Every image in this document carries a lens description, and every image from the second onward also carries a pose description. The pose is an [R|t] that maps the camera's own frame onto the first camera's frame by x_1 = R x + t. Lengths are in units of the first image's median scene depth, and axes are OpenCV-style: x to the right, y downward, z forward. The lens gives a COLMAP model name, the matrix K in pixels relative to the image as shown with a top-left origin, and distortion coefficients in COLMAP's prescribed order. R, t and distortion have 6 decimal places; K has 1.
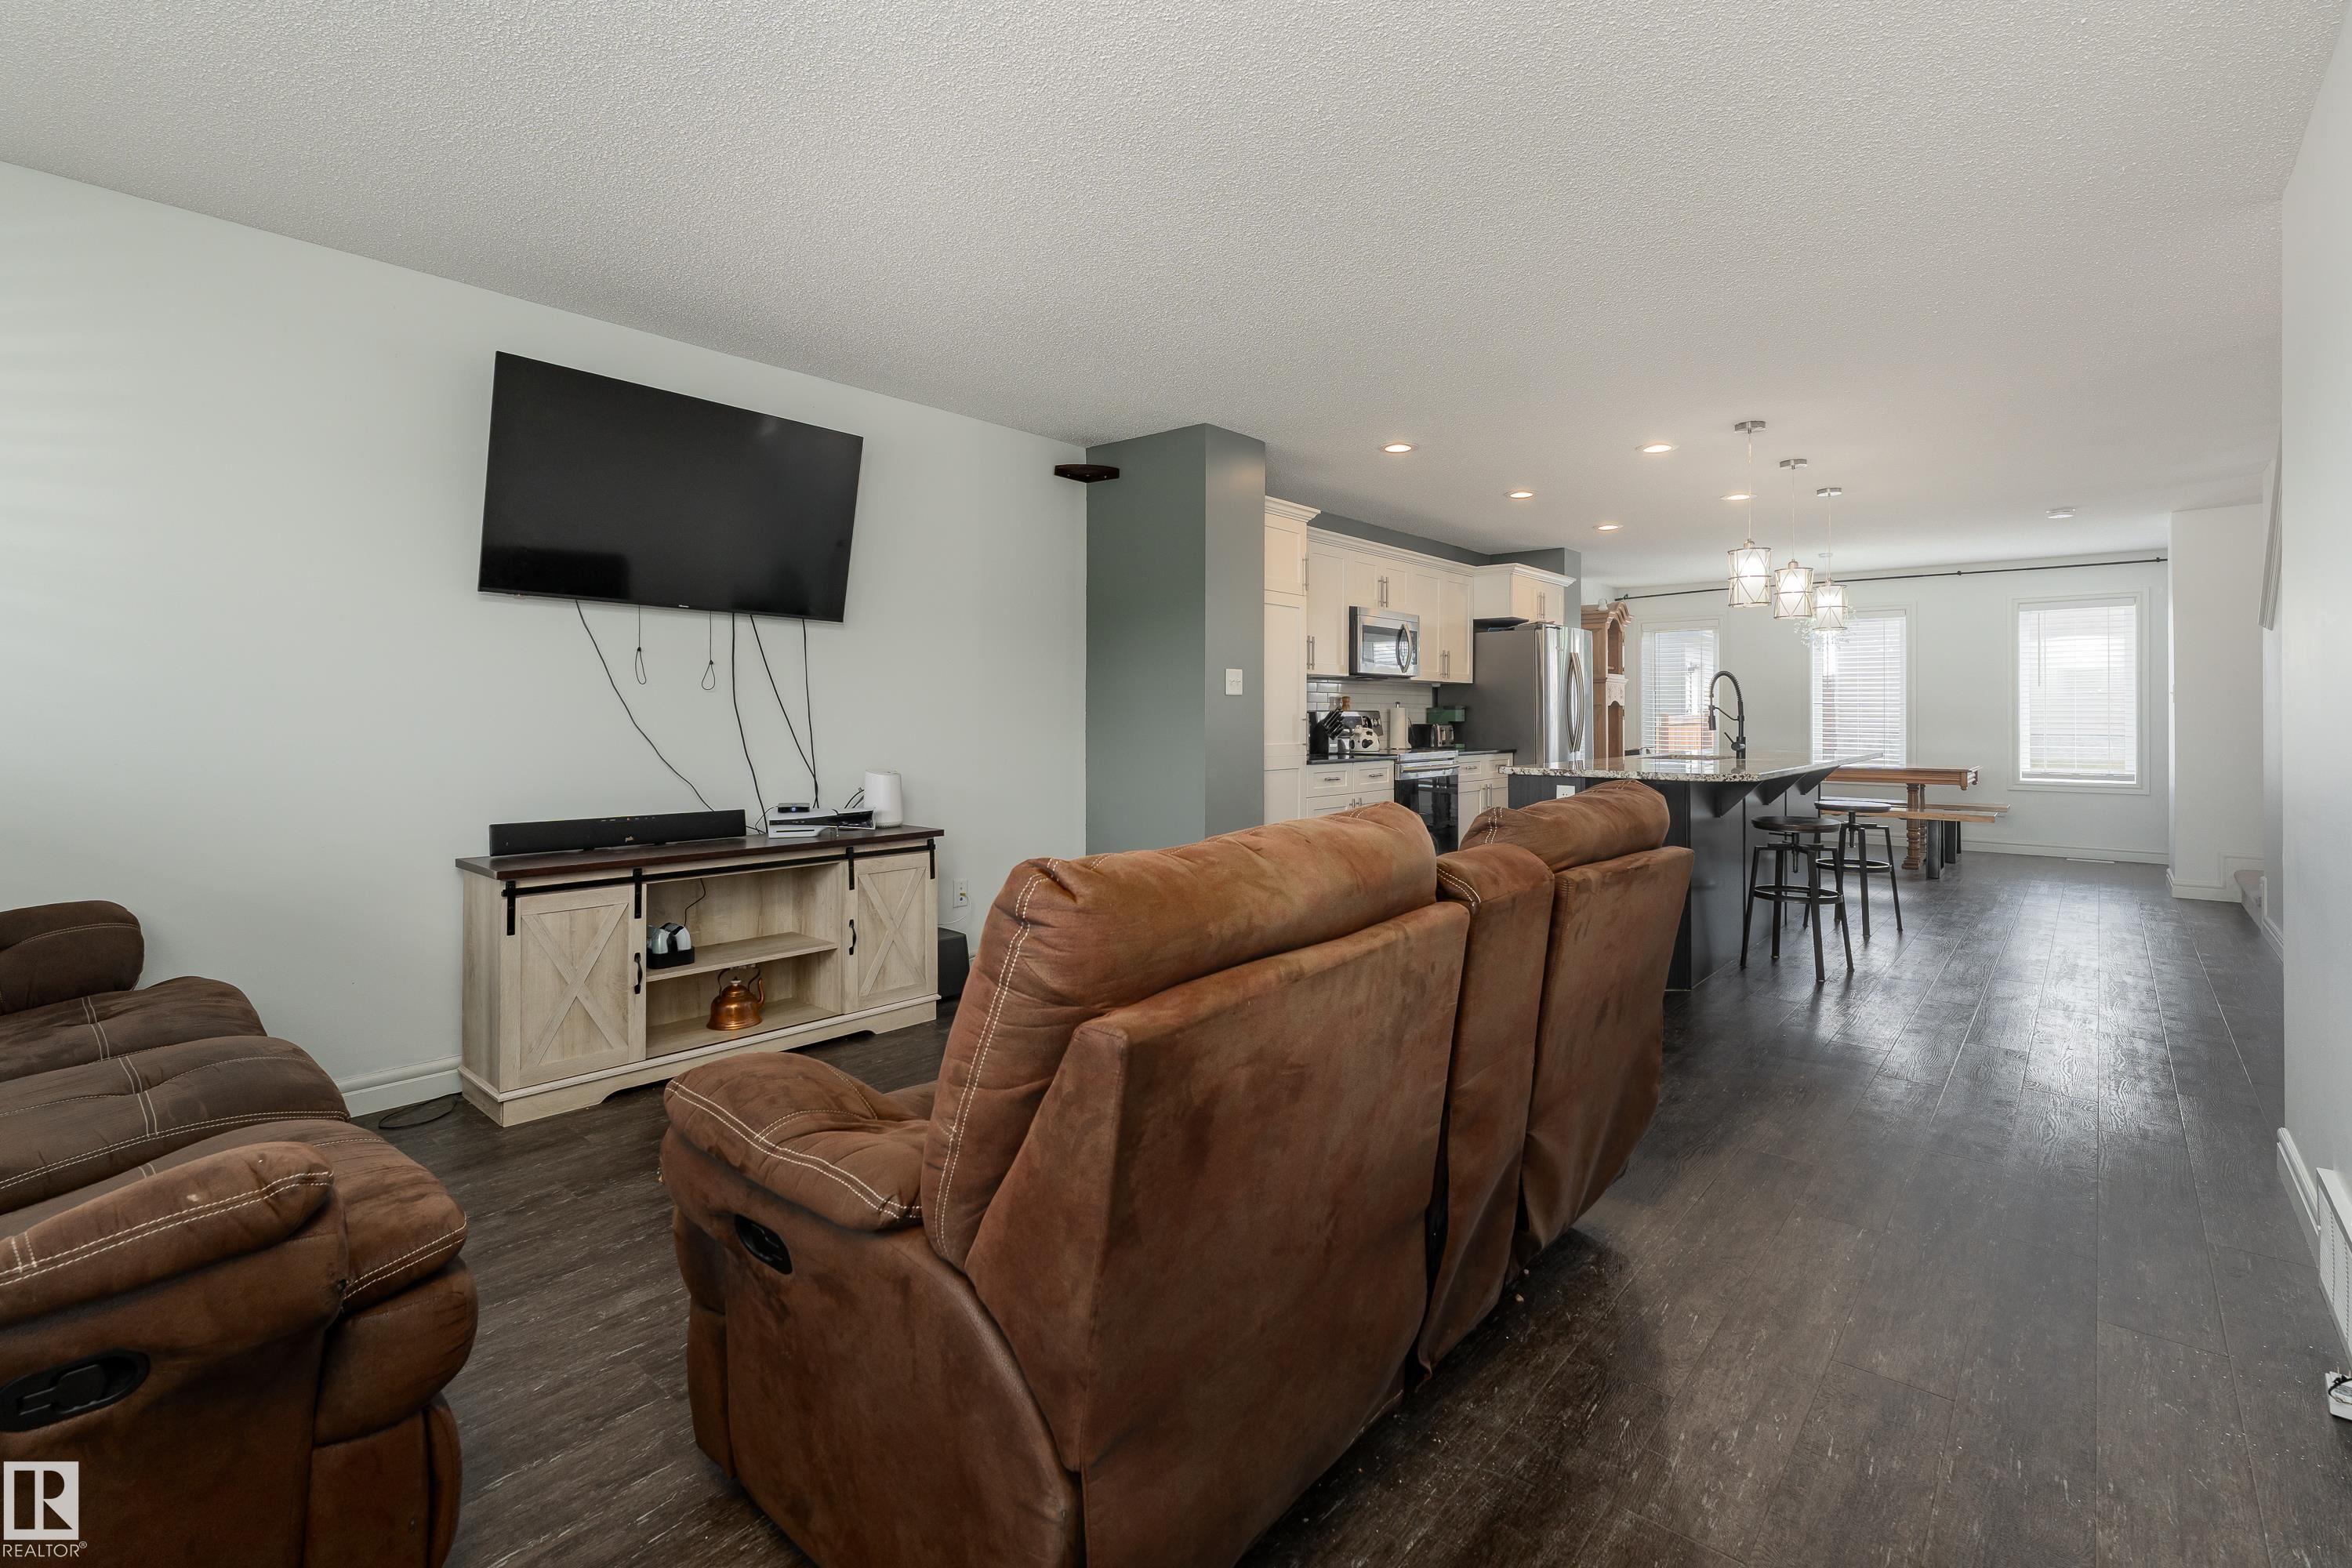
lens RADIAL K [[1067.3, 0, 1155.5], [0, 1067.3, 710.4], [0, 0, 1]] dist [-0.000339, -0.000126]
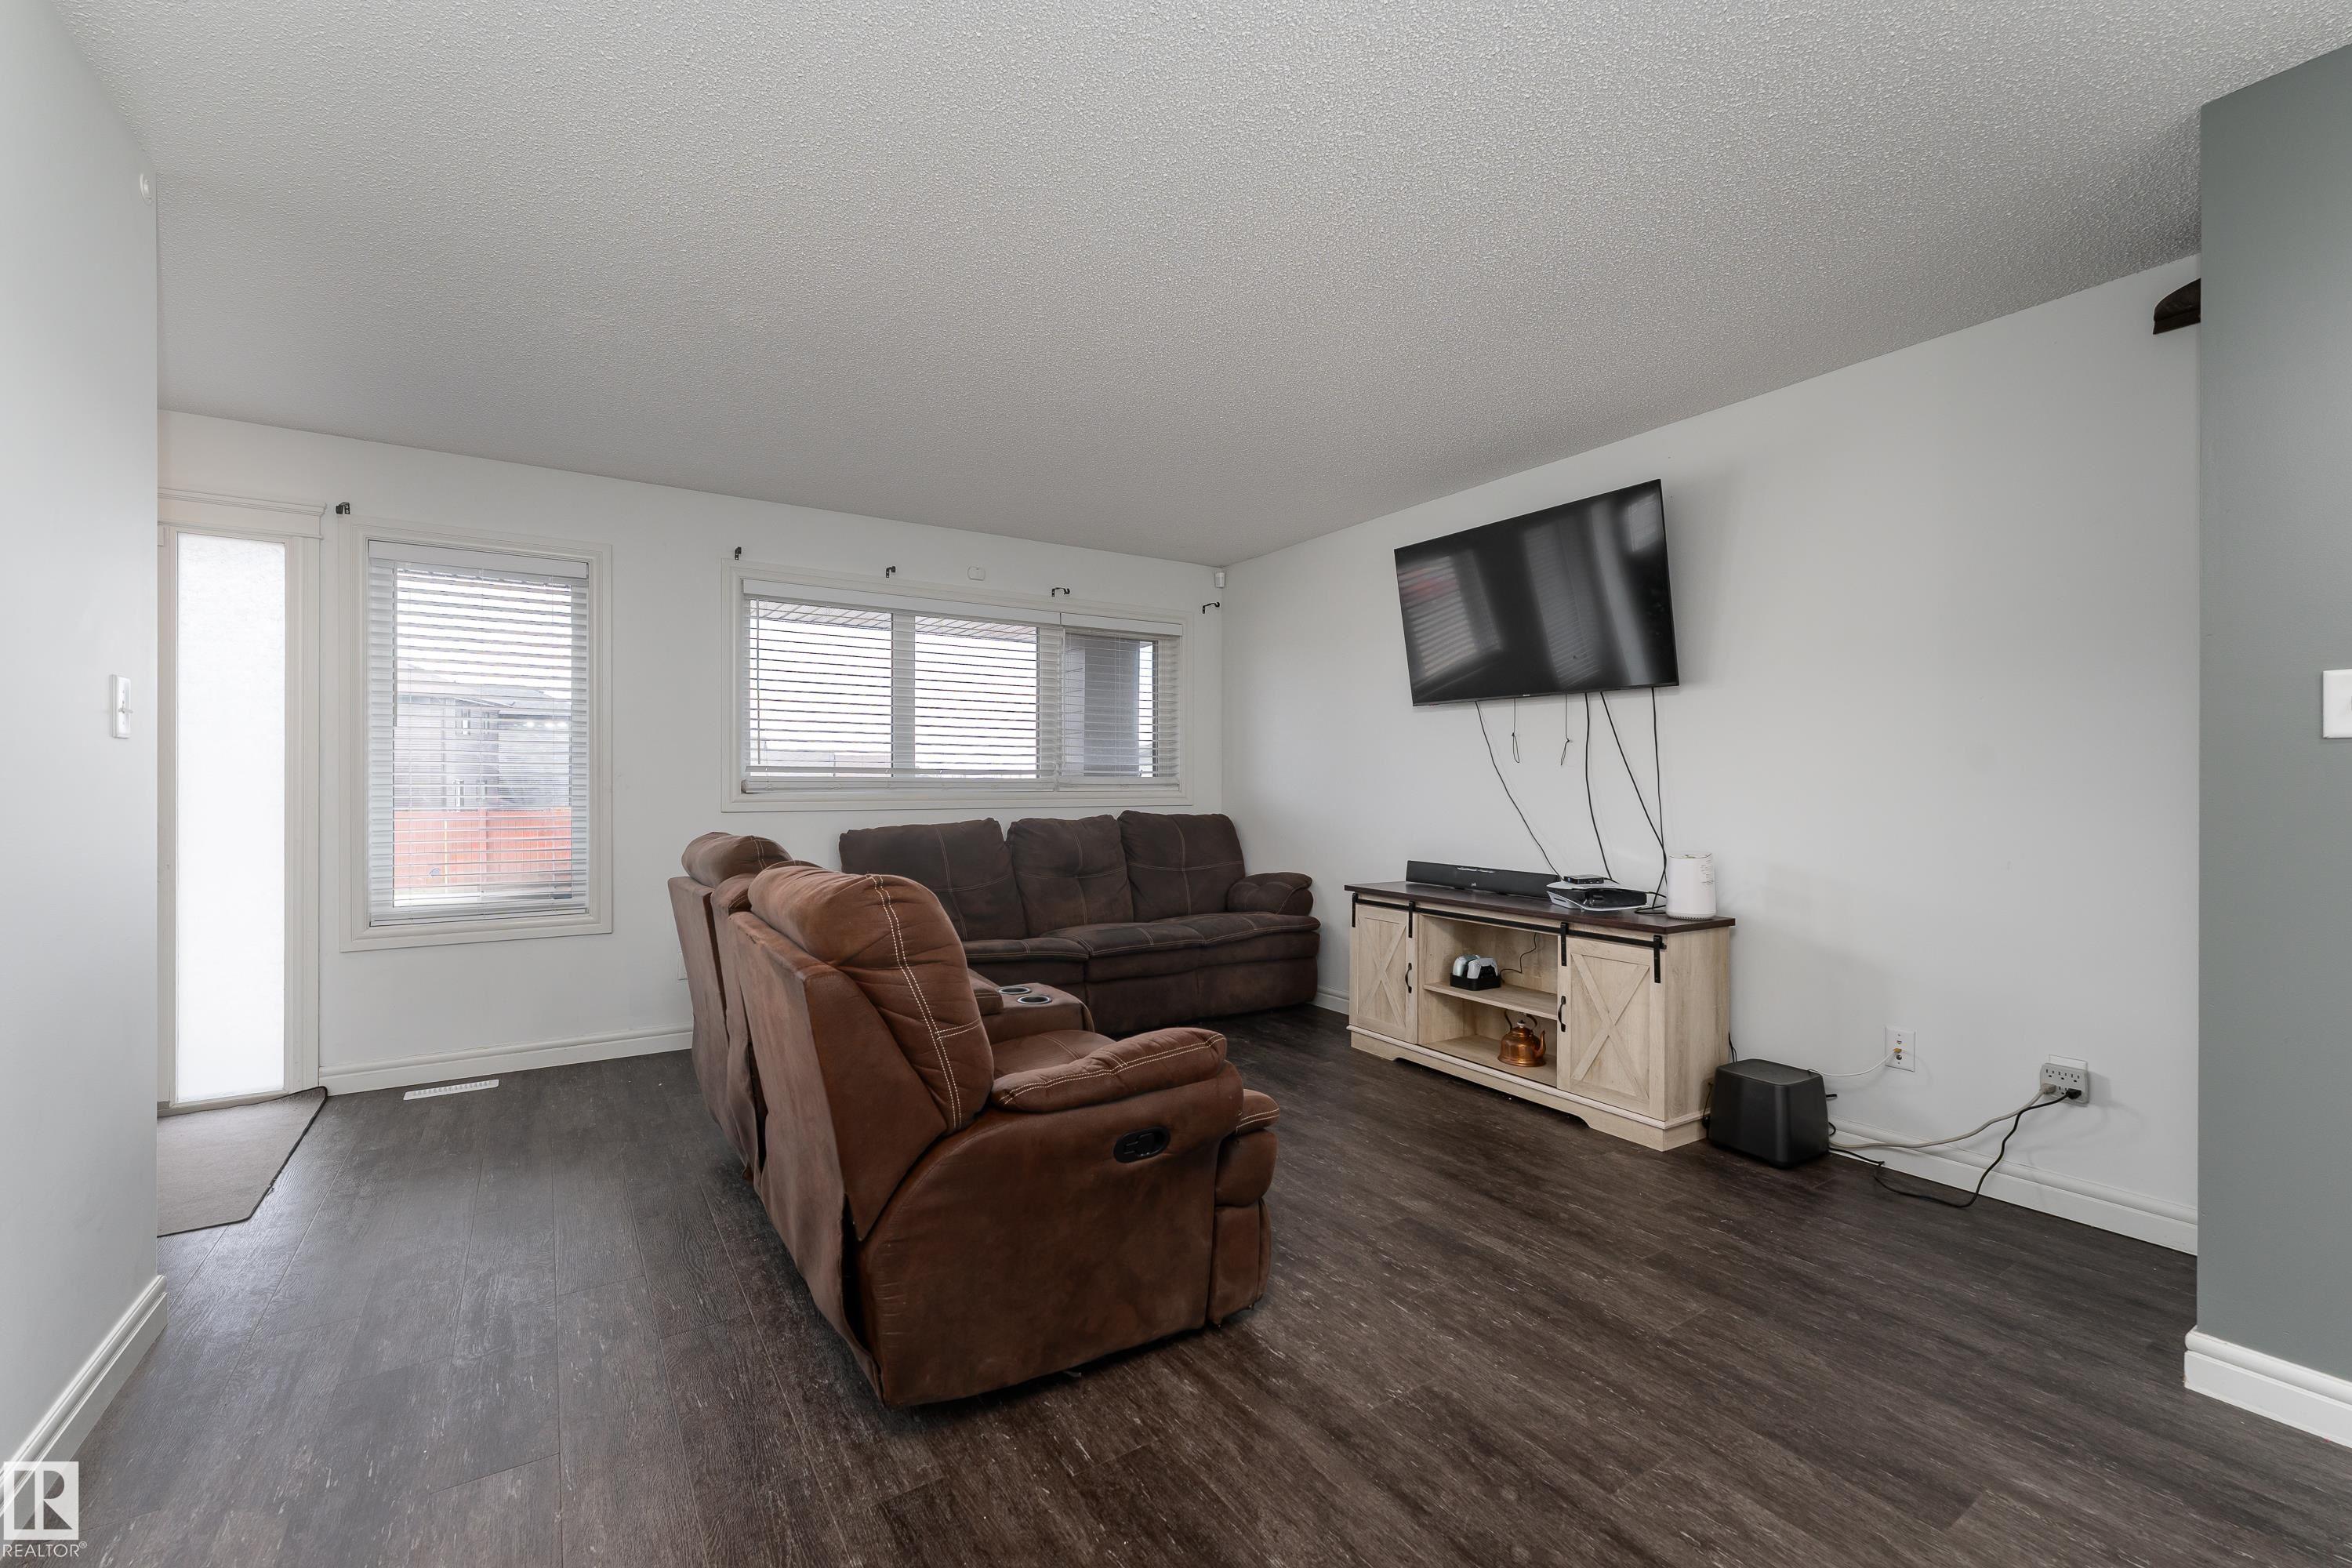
lens RADIAL K [[967.1, 0, 1176.0], [0, 967.1, 784.0], [0, 0, 1]] dist [0.001899, 0.000067]
pose [[-0.261924, -0.003580, -0.965082, 0.669910], [0.001527, 0.999990, -0.004124, 0.003238], [0.965087, -0.002554, -0.261916, 0.886020]]
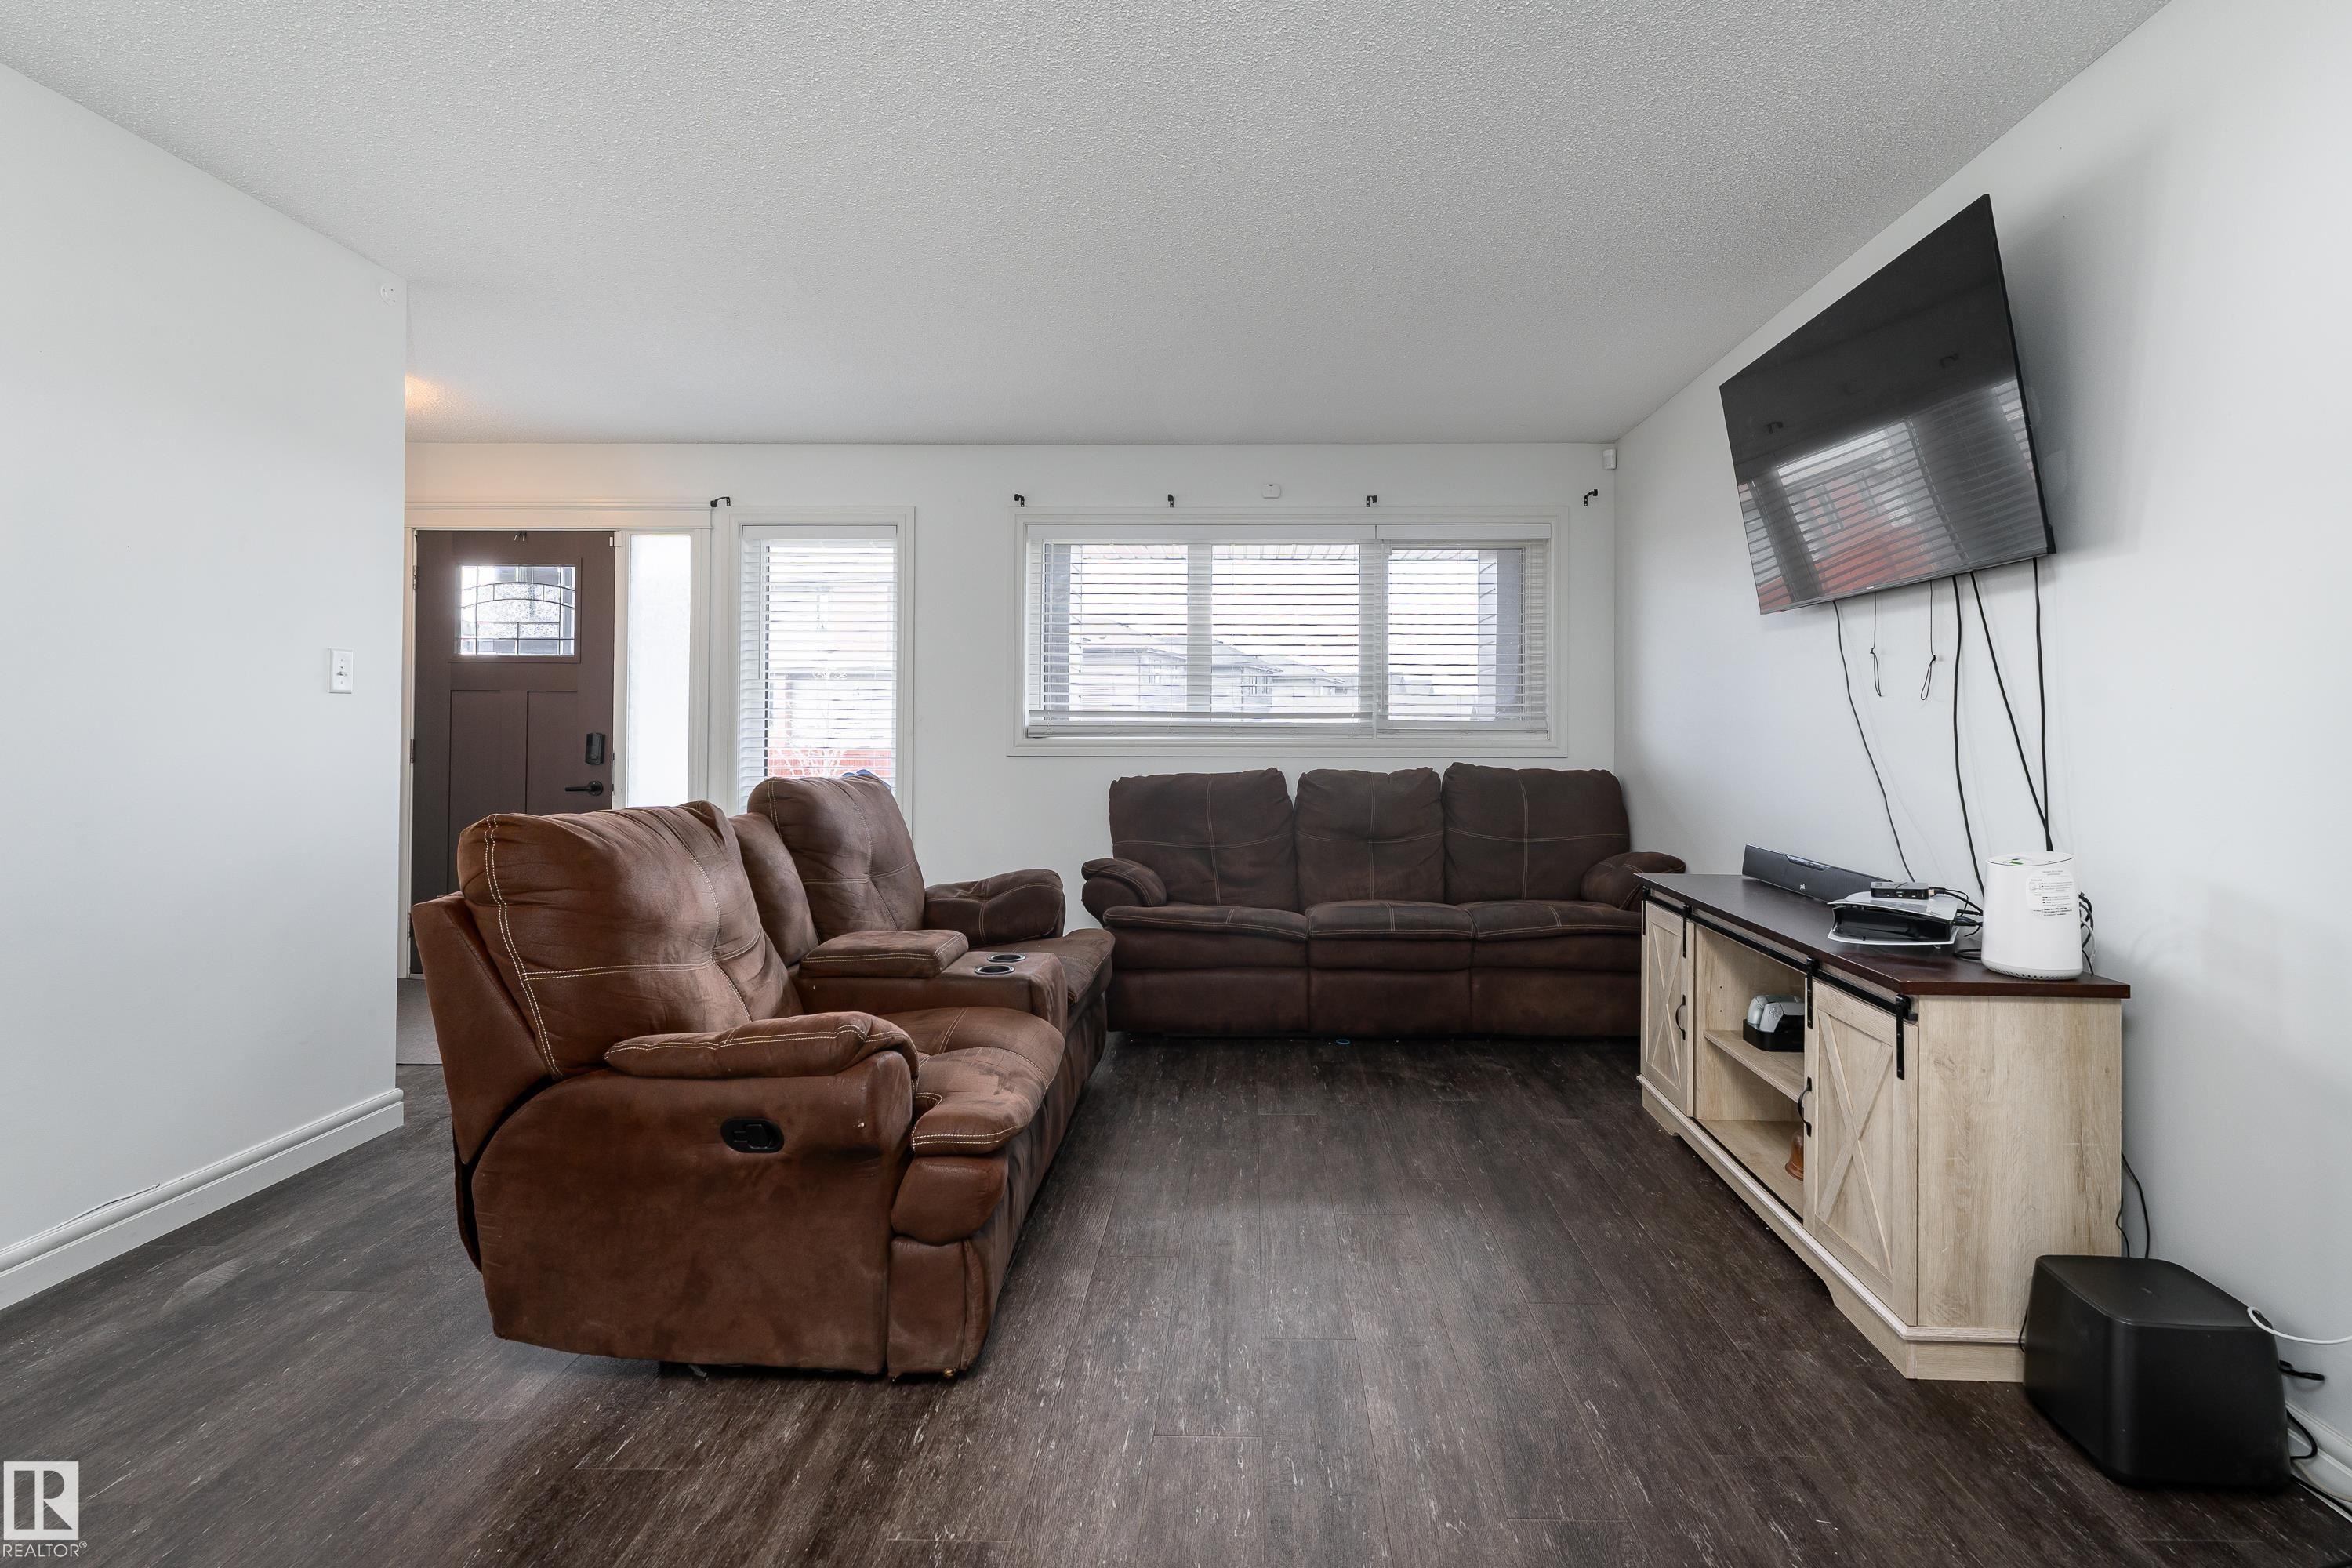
lens RADIAL K [[1102.5, 0, 1248.4], [0, 1102.5, 718.1], [0, 0, 1]] dist [0.001952, -0.000257]
pose [[-0.751162, -0.013150, -0.659987, 0.363984], [-0.003658, 0.999869, -0.015760, 0.004727], [0.660108, -0.009424, -0.751112, 1.255863]]
